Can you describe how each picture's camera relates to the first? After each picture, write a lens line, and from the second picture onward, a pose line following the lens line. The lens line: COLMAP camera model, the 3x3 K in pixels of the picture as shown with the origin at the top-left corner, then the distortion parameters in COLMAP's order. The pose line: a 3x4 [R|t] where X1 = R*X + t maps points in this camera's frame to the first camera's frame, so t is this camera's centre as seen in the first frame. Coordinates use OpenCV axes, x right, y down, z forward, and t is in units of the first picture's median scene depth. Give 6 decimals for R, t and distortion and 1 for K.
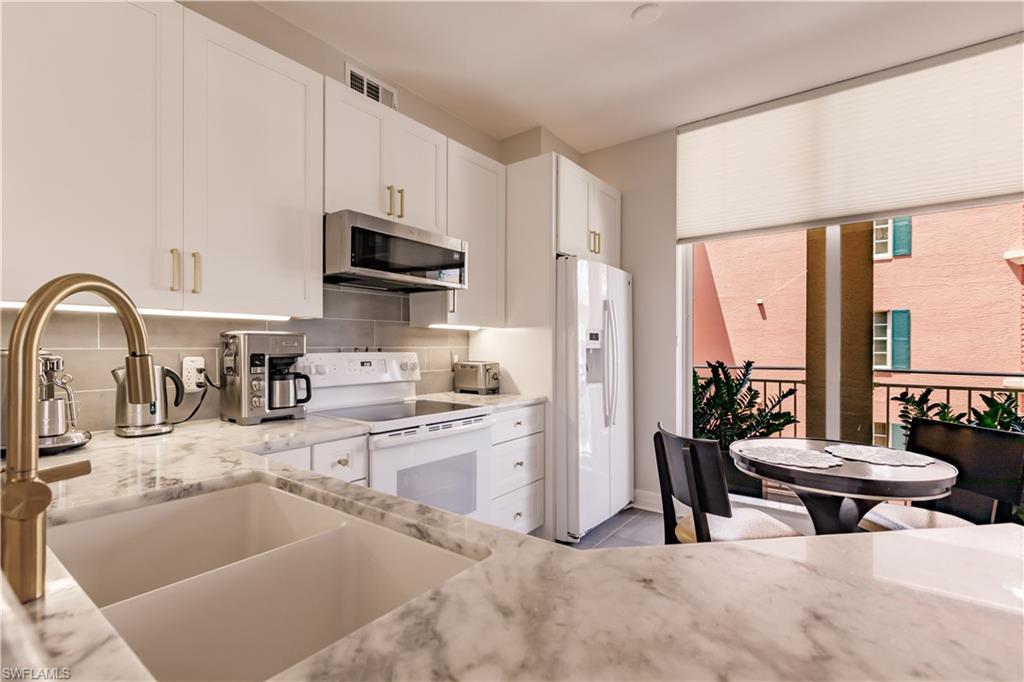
lens RADIAL K [[466.3, 0, 515.9], [0, 466.3, 332.6], [0, 0, 1]] dist [0.002142, -0.000315]
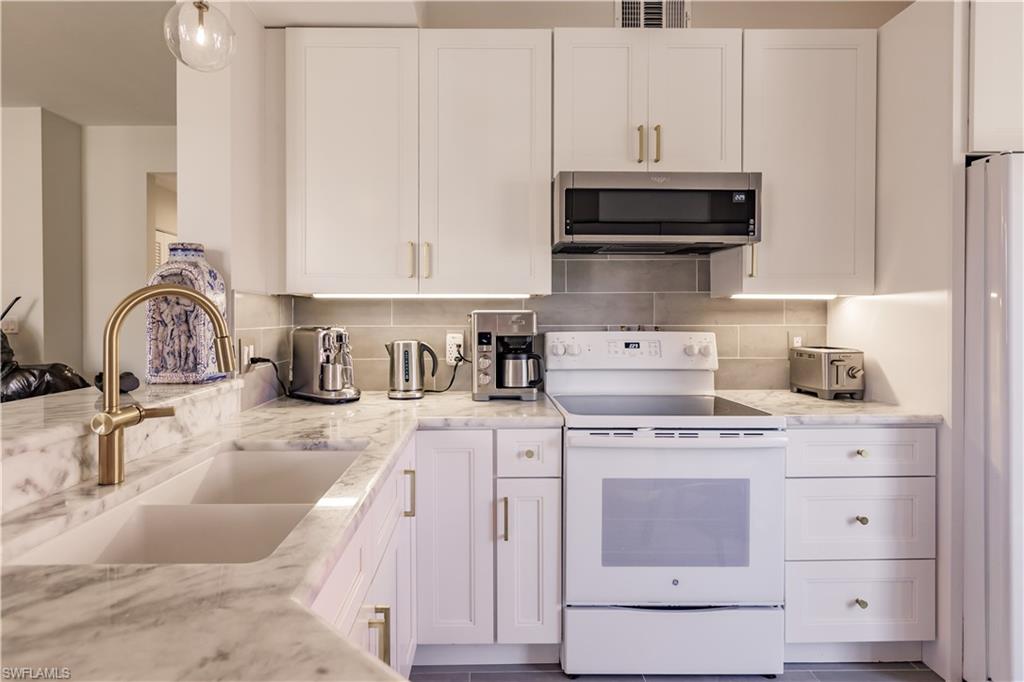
lens RADIAL K [[562.3, 0, 511.6], [0, 562.3, 307.3], [0, 0, 1]] dist [-0.001189, -0.000059]
pose [[0.613473, -0.013078, -0.789607, 0.396972], [0.023262, 0.999728, 0.001515, -0.008706], [0.789373, -0.019298, 0.613611, 0.250192]]
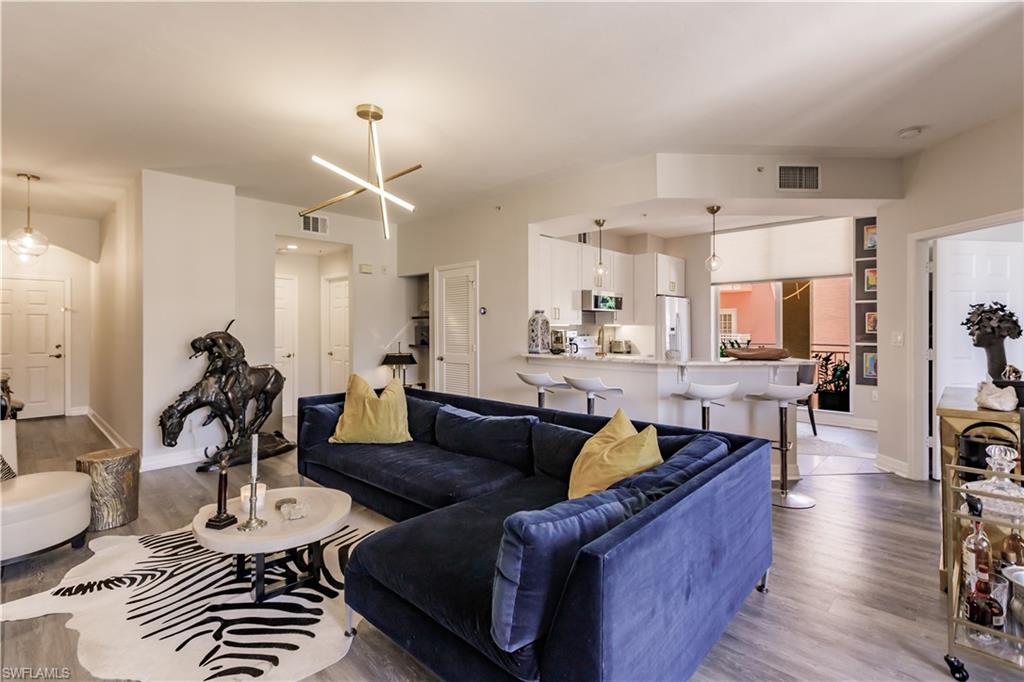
lens RADIAL K [[463.2, 0, 536.6], [0, 463.2, 327.4], [0, 0, 1]] dist [0.000582, 0.000058]
pose [[0.995677, -0.002935, -0.092835, -0.419393], [0.005354, 0.999652, 0.025823, -0.090466], [0.092727, -0.026208, 0.995347, -1.949928]]
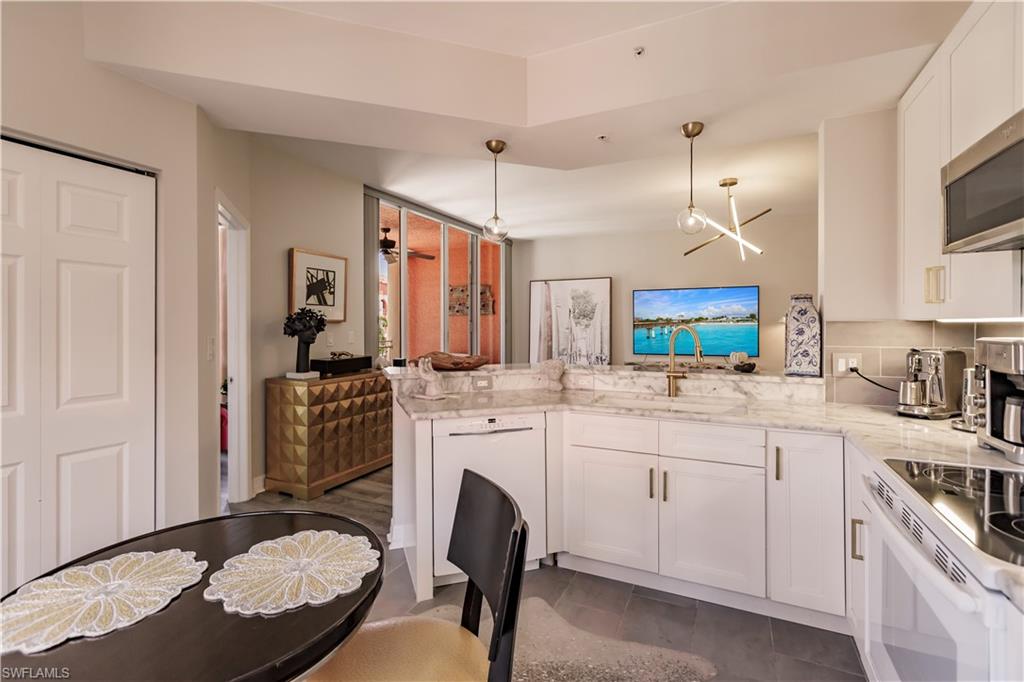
lens RADIAL K [[465.3, 0, 505.7], [0, 465.3, 333.6], [0, 0, 1]] dist [0.000927, 0.000178]
pose [[-0.984815, 0.002737, -0.173587, 0.379956], [0.003700, 0.999980, -0.005225, -0.009996], [0.173570, -0.005788, -0.984805, 1.447312]]
